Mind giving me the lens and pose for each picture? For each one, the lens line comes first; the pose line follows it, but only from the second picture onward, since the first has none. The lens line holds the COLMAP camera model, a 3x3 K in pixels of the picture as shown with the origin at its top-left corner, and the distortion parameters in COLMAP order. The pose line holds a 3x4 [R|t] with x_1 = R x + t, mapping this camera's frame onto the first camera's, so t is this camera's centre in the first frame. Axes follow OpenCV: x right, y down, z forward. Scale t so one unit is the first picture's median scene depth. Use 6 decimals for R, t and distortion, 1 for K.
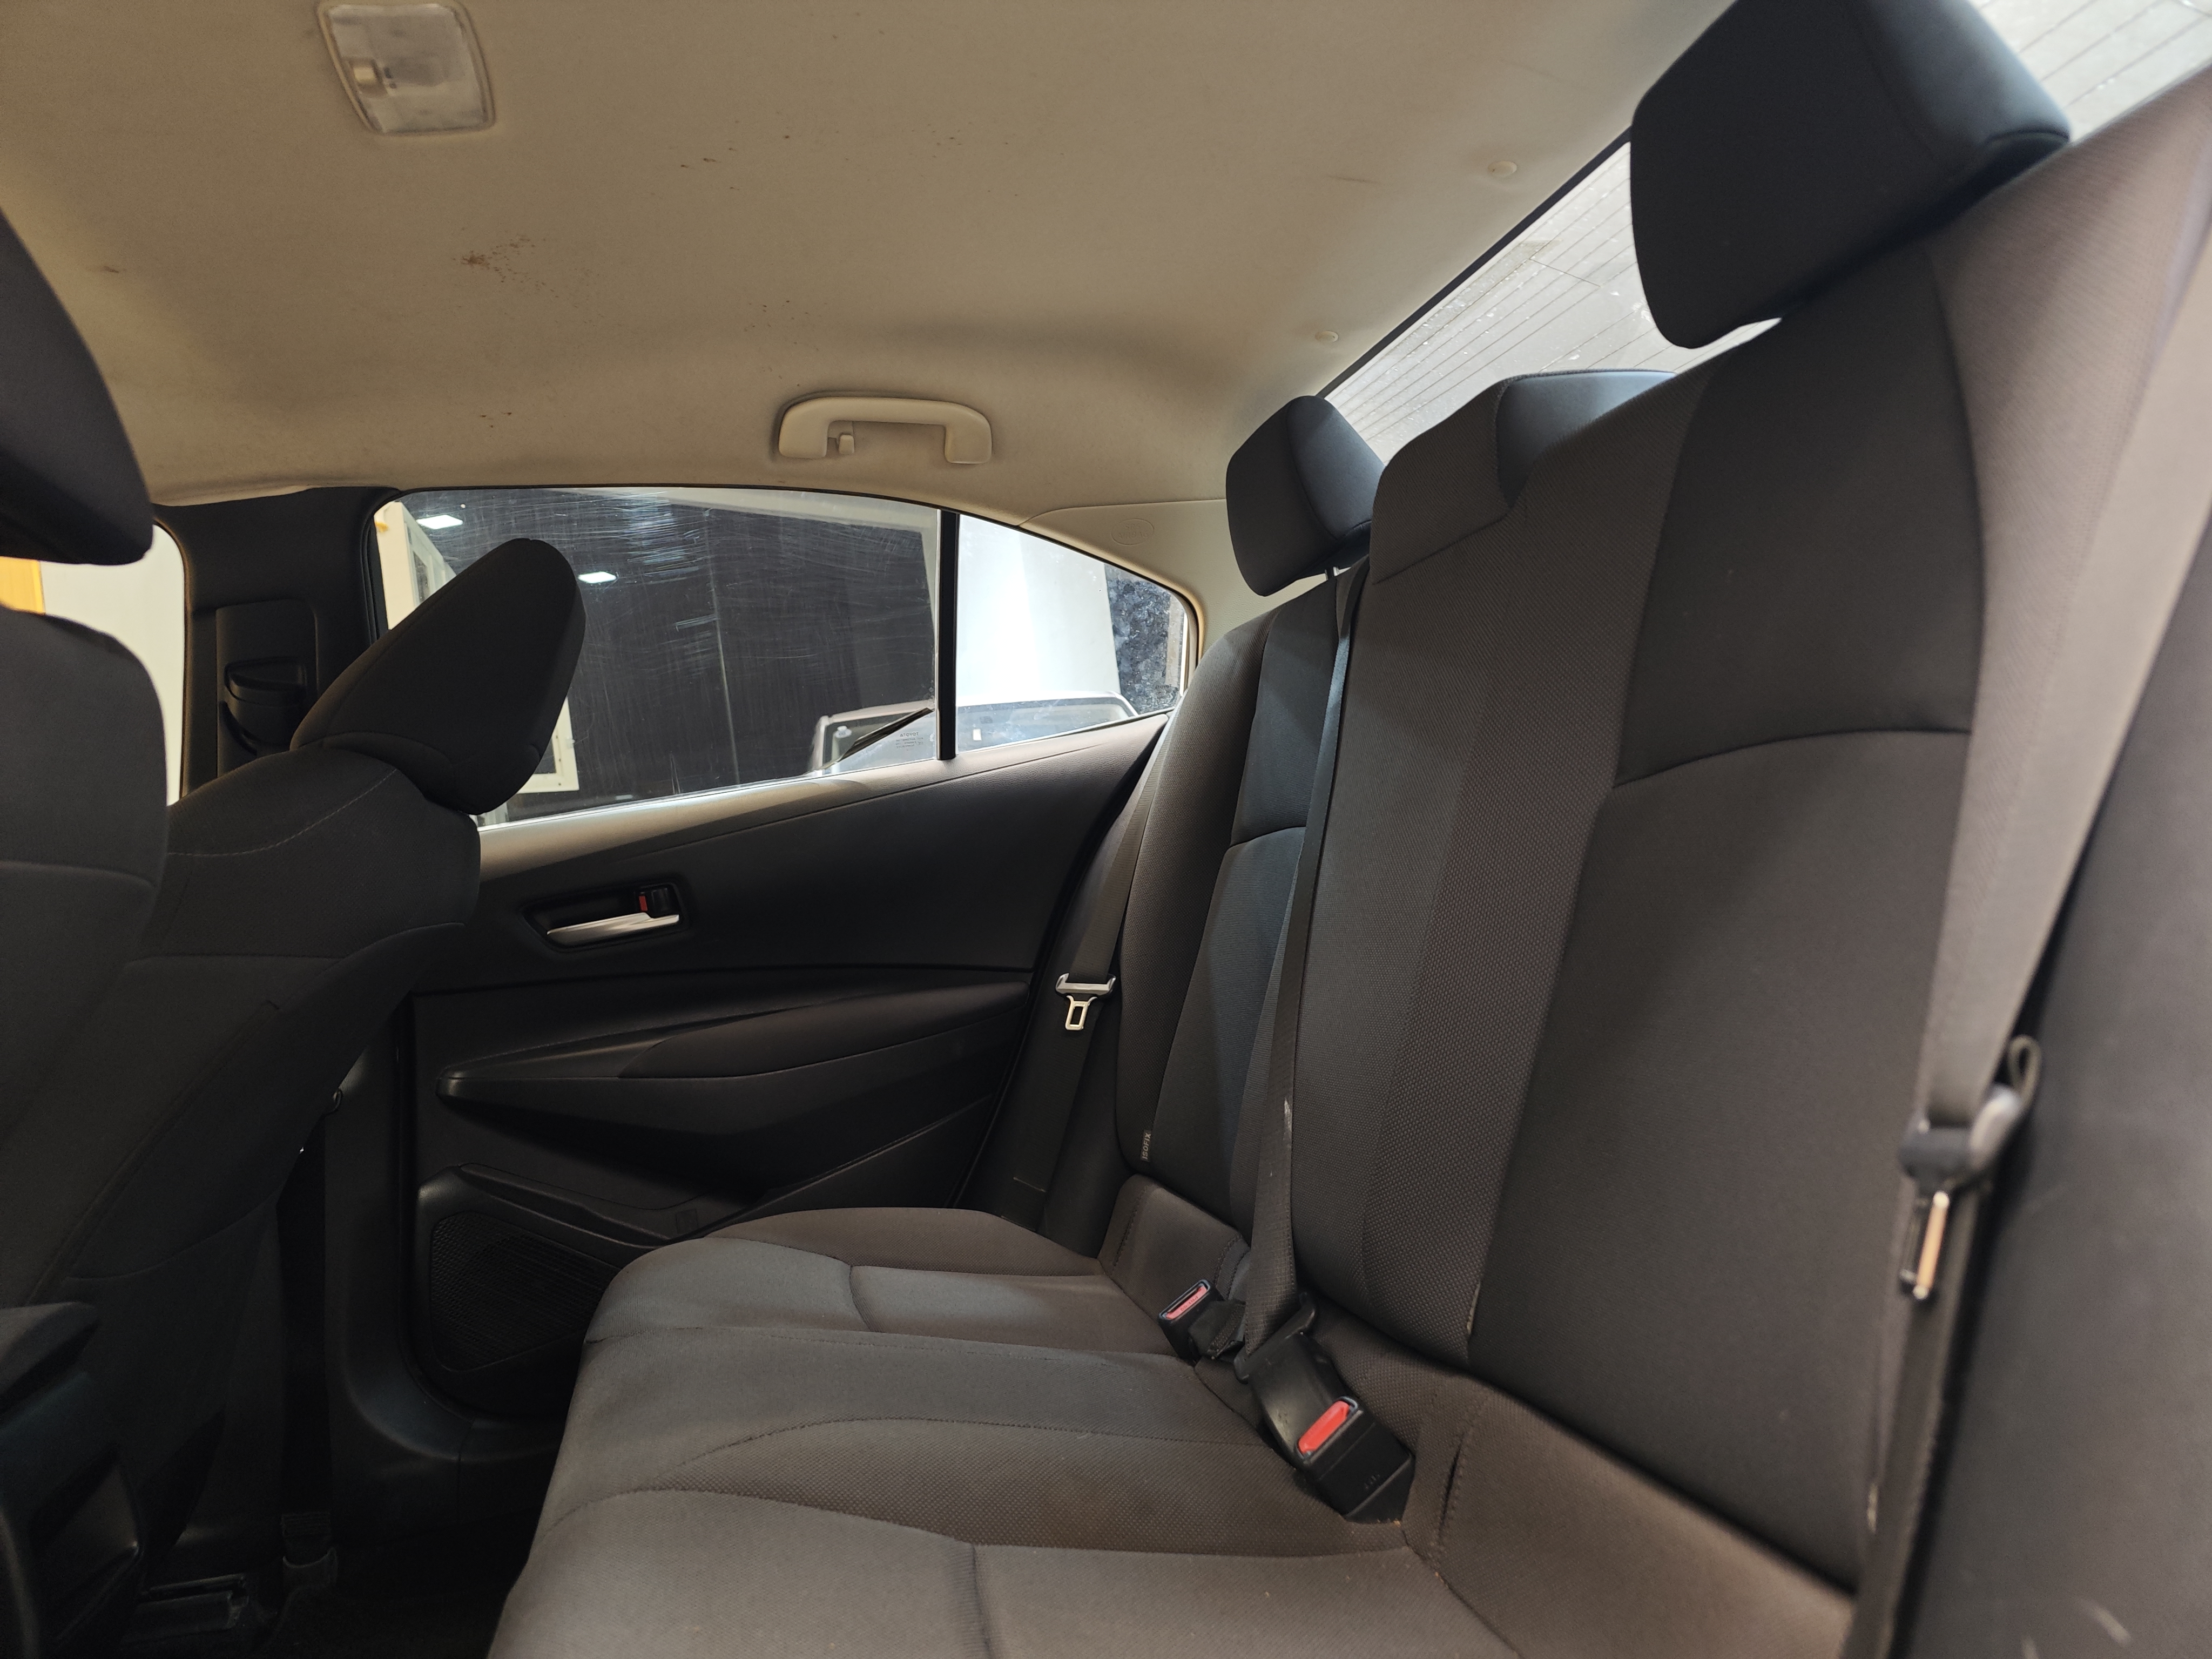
lens RADIAL K [[1525.1, 0, 1123.0], [0, 1525.1, 811.9], [0, 0, 1]] dist [0.048606, -0.045548]
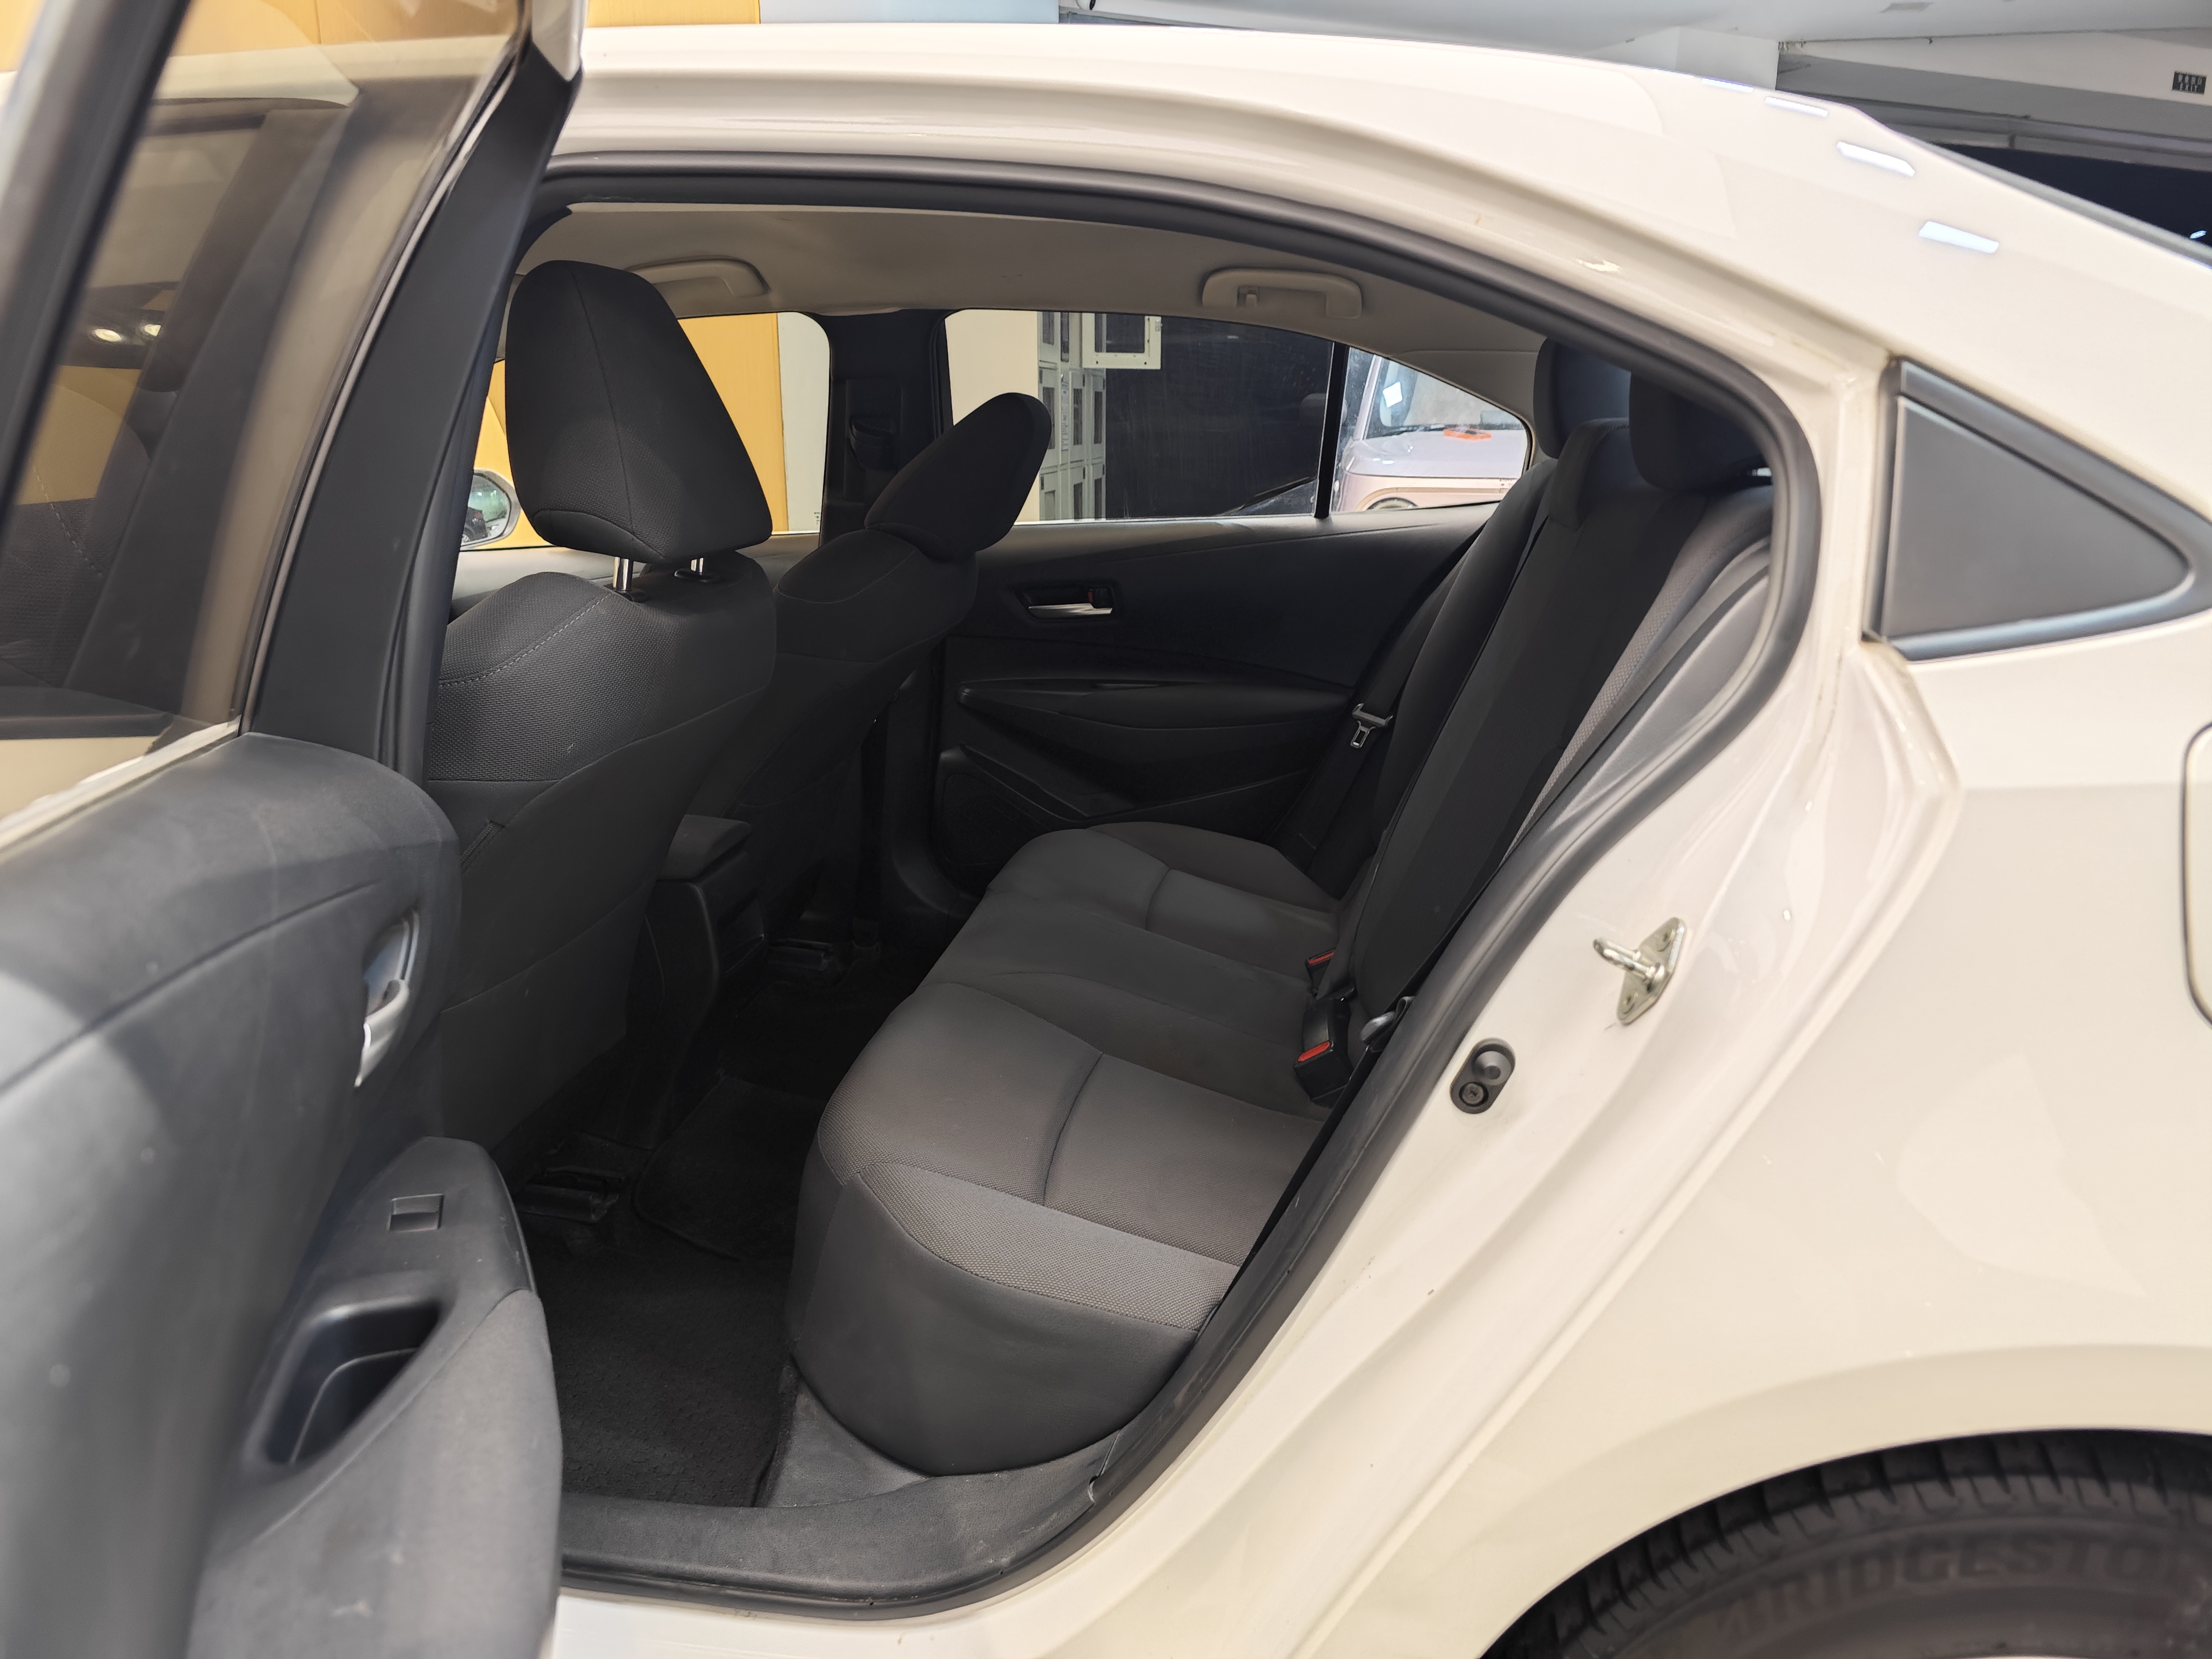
lens RADIAL K [[1525.1, 0, 1115.7], [0, 1525.1, 828.2], [0, 0, 1]] dist [0.048606, -0.045548]
pose [[0.906495, 0.239412, -0.347776, 0.288938], [-0.112493, 0.930871, 0.347599, -0.262892], [0.406953, -0.275975, 0.870762, -0.343447]]
